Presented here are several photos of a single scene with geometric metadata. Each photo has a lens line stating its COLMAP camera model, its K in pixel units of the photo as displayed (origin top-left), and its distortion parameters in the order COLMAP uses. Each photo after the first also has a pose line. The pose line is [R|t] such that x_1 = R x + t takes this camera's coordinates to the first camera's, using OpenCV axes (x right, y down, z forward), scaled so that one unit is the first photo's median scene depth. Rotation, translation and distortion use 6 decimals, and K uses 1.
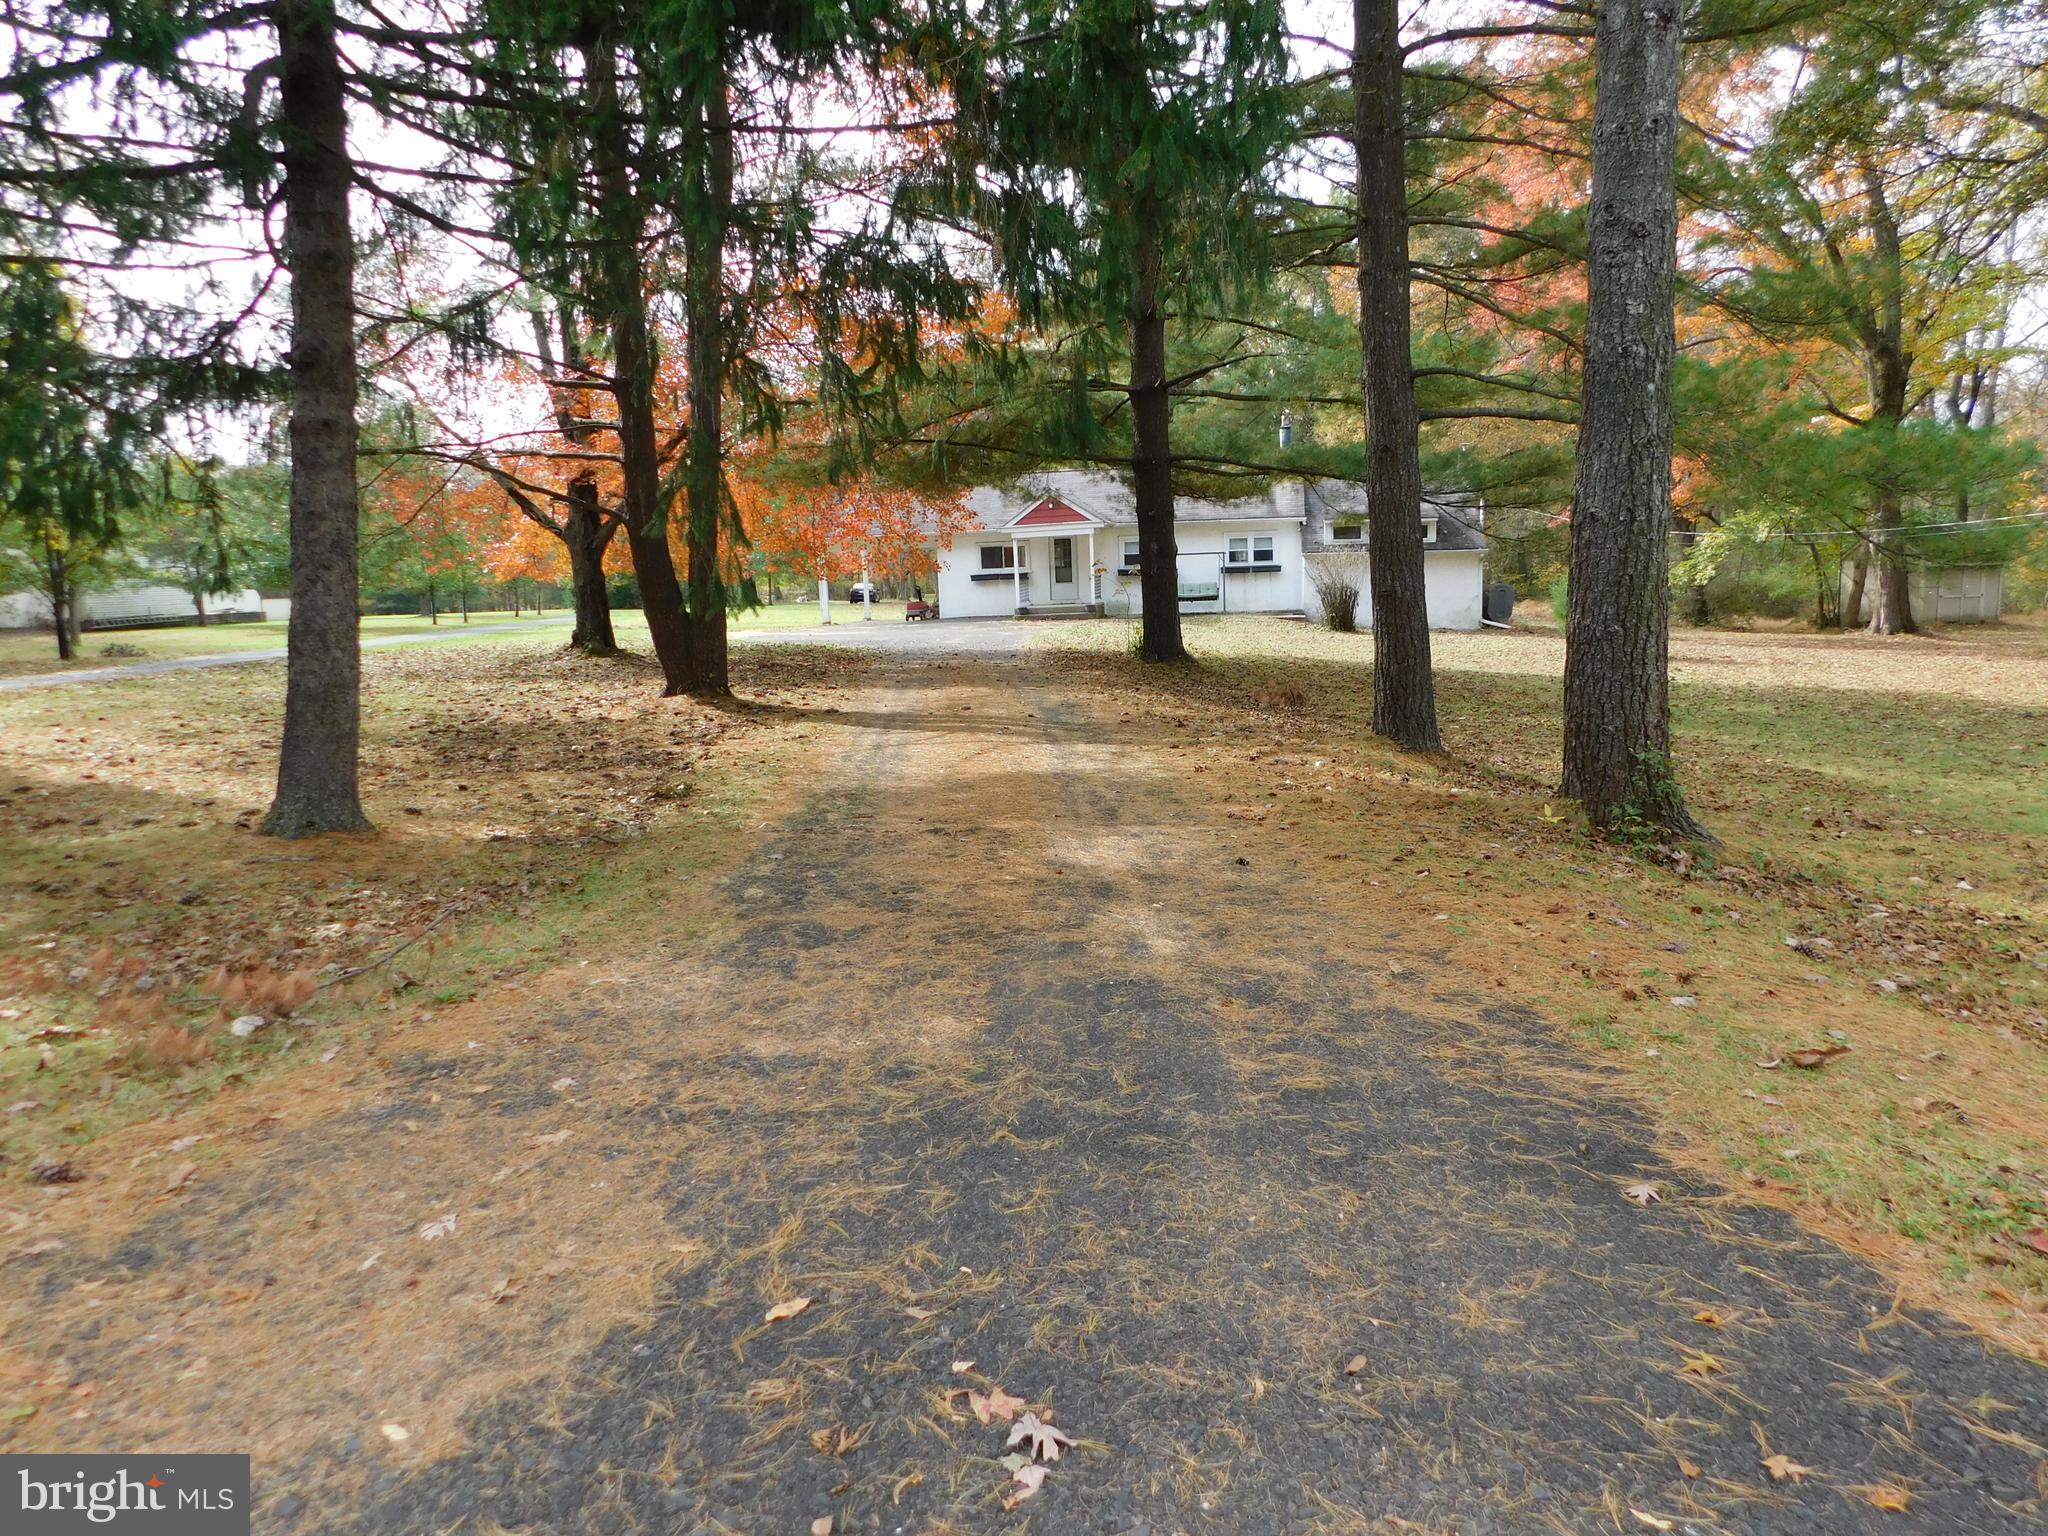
lens RADIAL K [[1360.1, 0, 1024.0], [0, 1360.1, 768.0], [0, 0, 1]] dist [-0.059736, 0.052099]
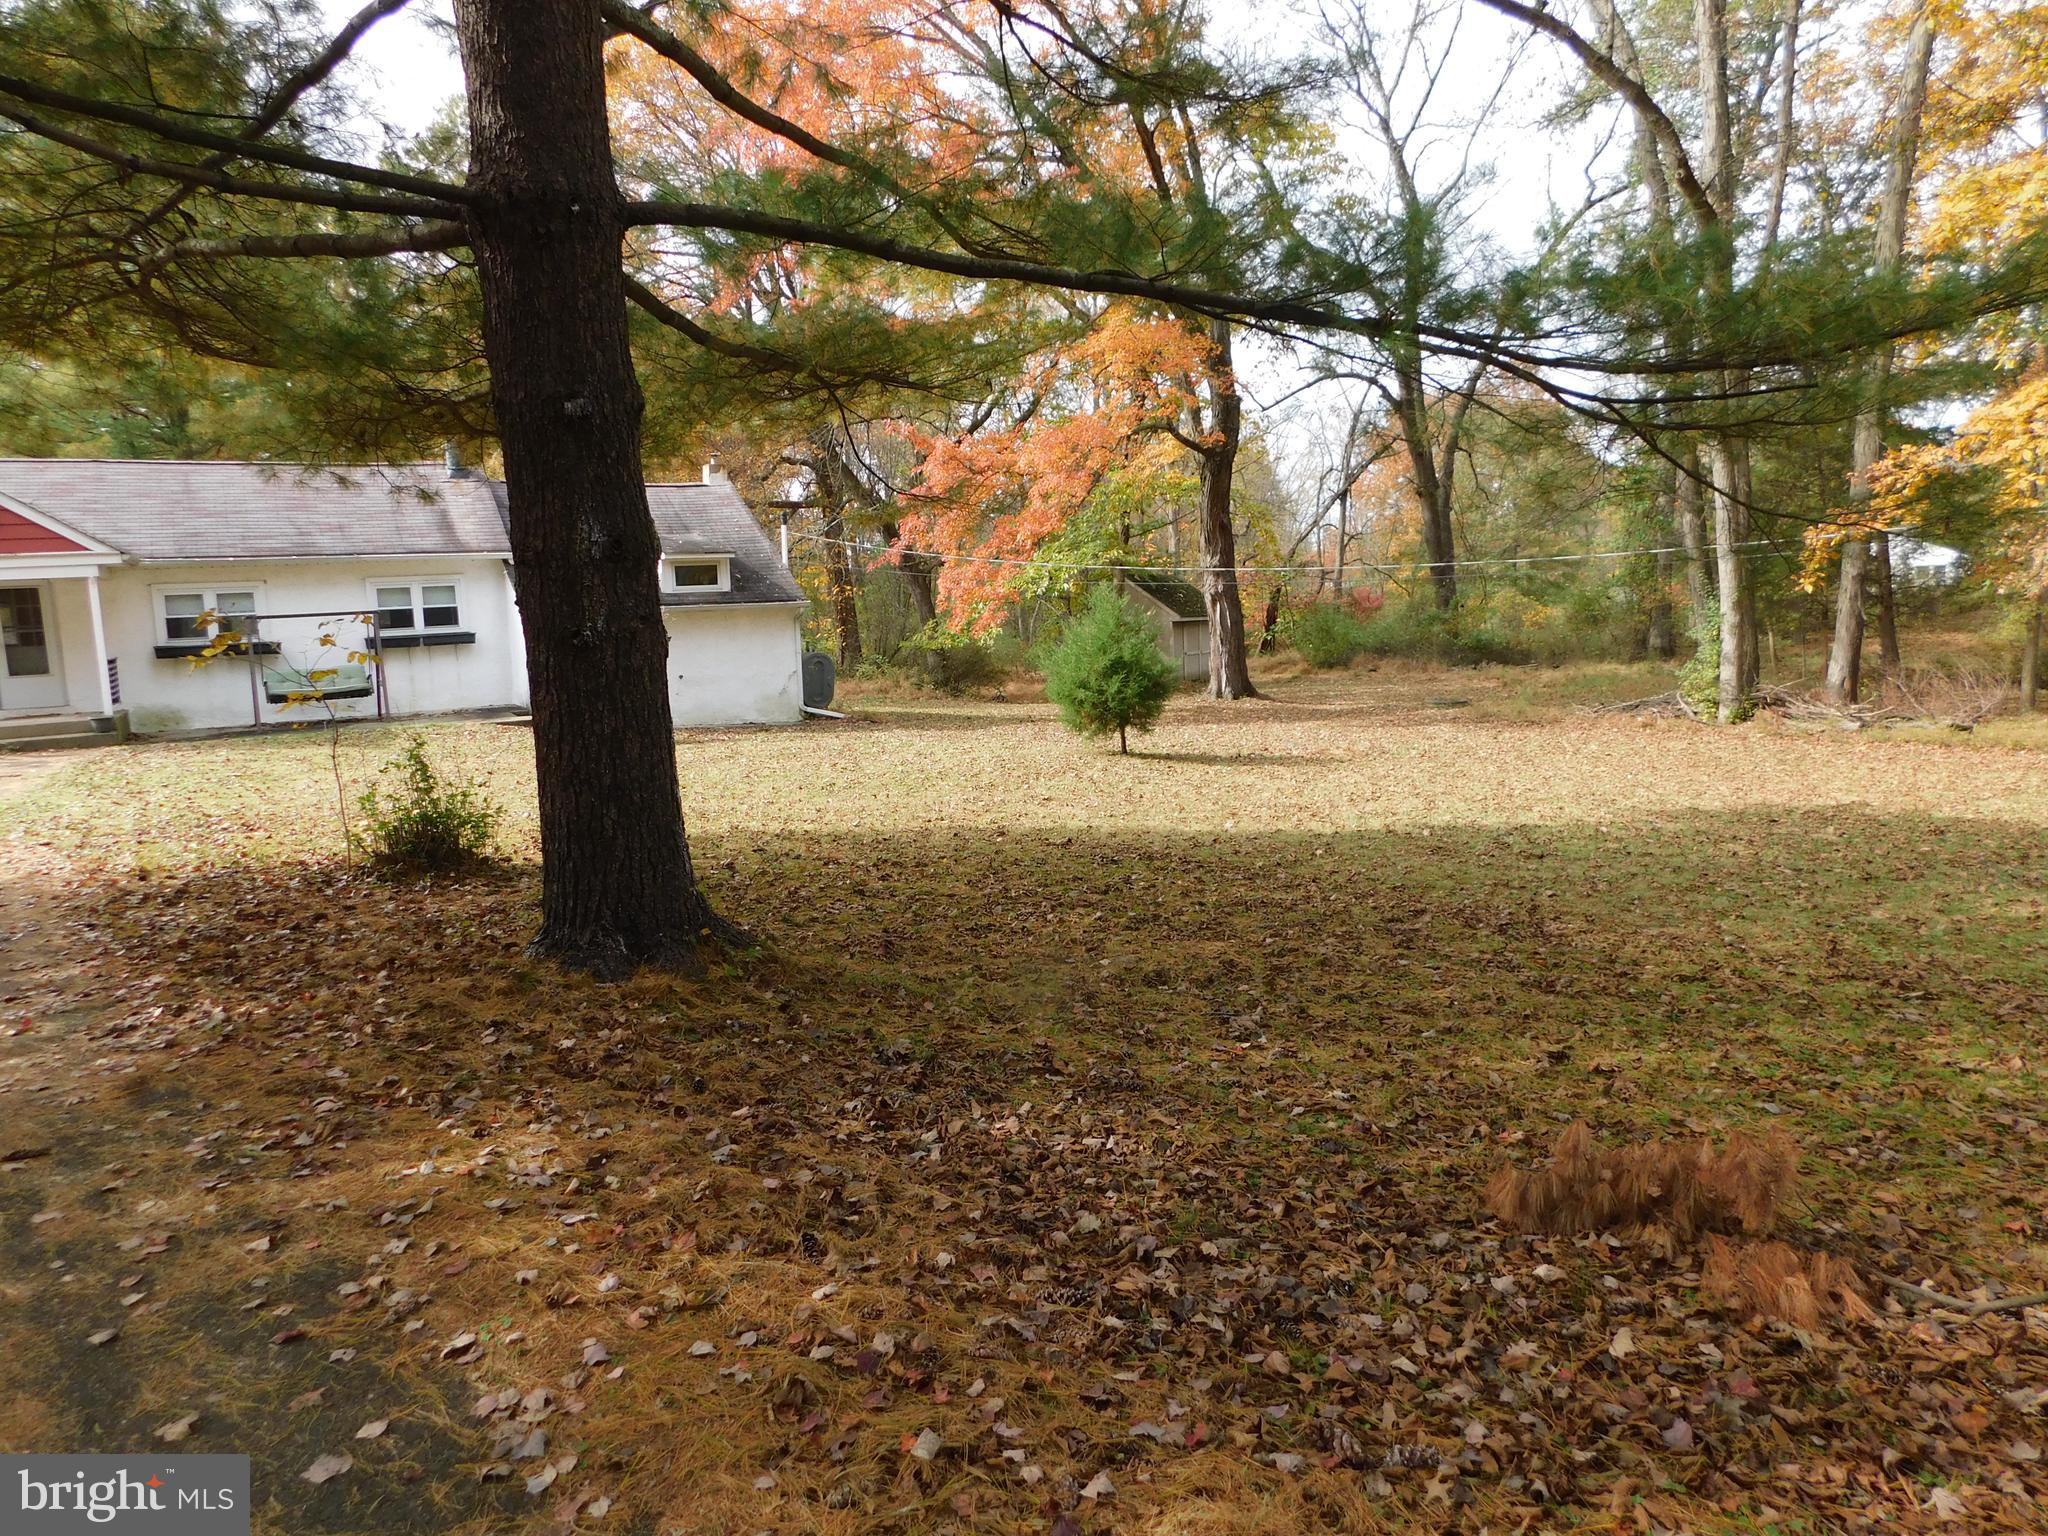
lens RADIAL K [[1360.1, 0, 1024.0], [0, 1360.1, 768.0], [0, 0, 1]] dist [-0.059736, 0.052099]
pose [[0.768992, -0.077059, 0.634597, -0.004620], [0.111050, 0.993718, -0.013902, -0.057132], [-0.629539, 0.081163, 0.772718, 0.407130]]
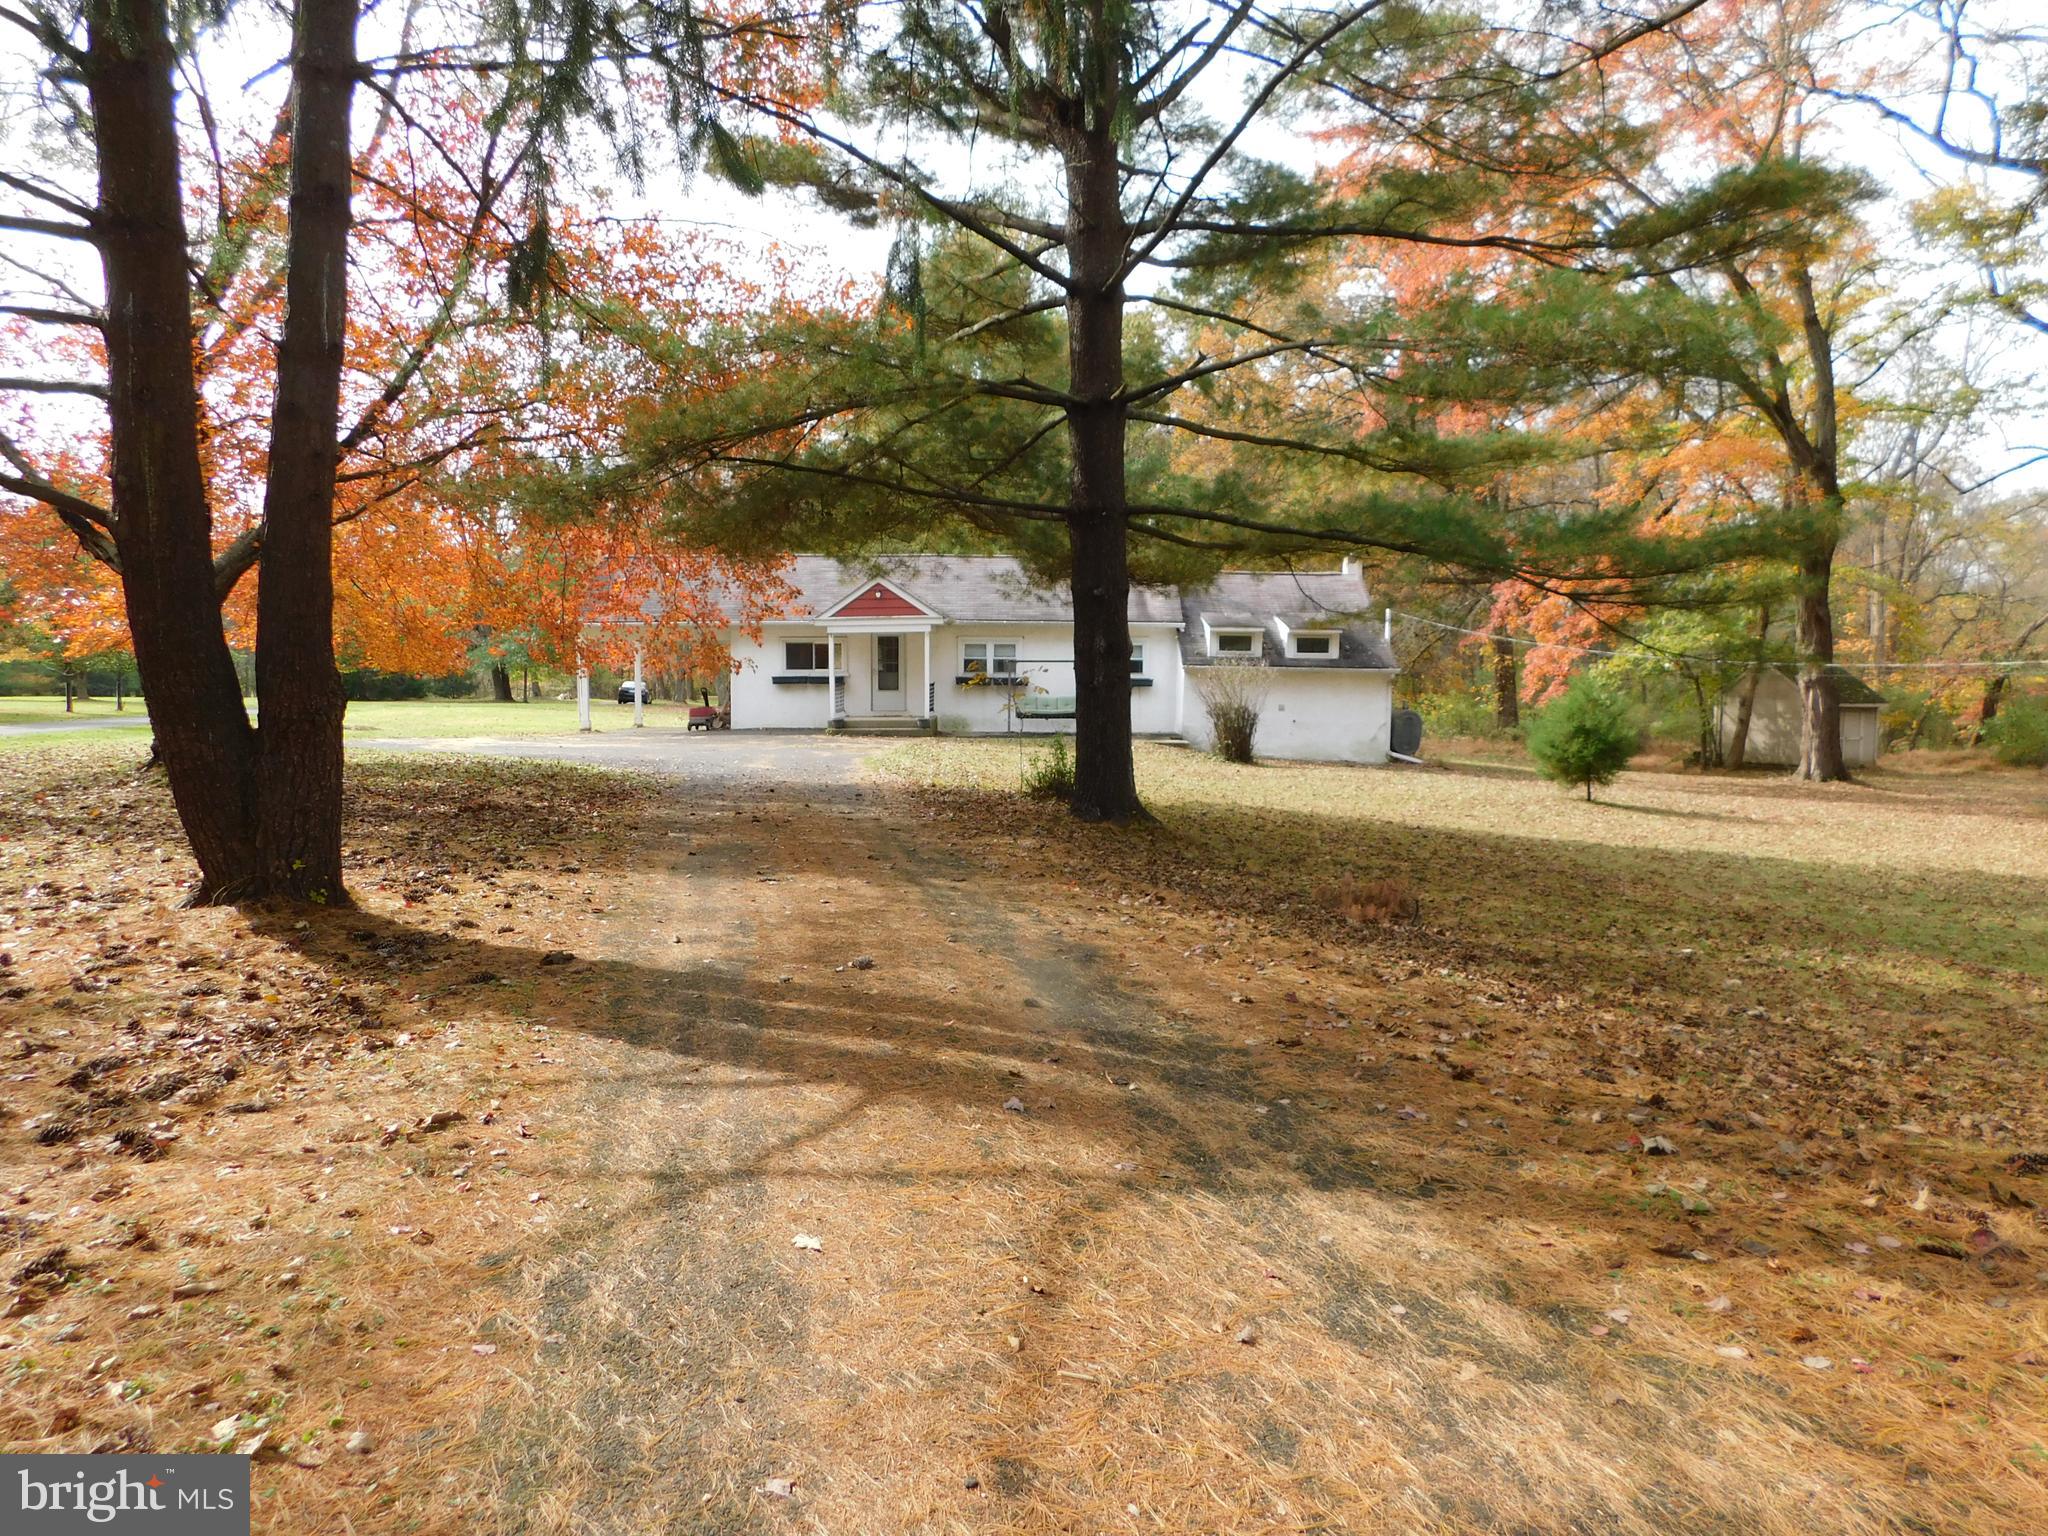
lens RADIAL K [[1360.1, 0, 1024.0], [0, 1360.1, 768.0], [0, 0, 1]] dist [-0.059736, 0.052099]
pose [[0.985951, 0.028767, 0.164542, -0.024535], [-0.015625, 0.996623, -0.080614, -0.027333], [-0.166305, 0.076911, 0.983070, 0.201407]]
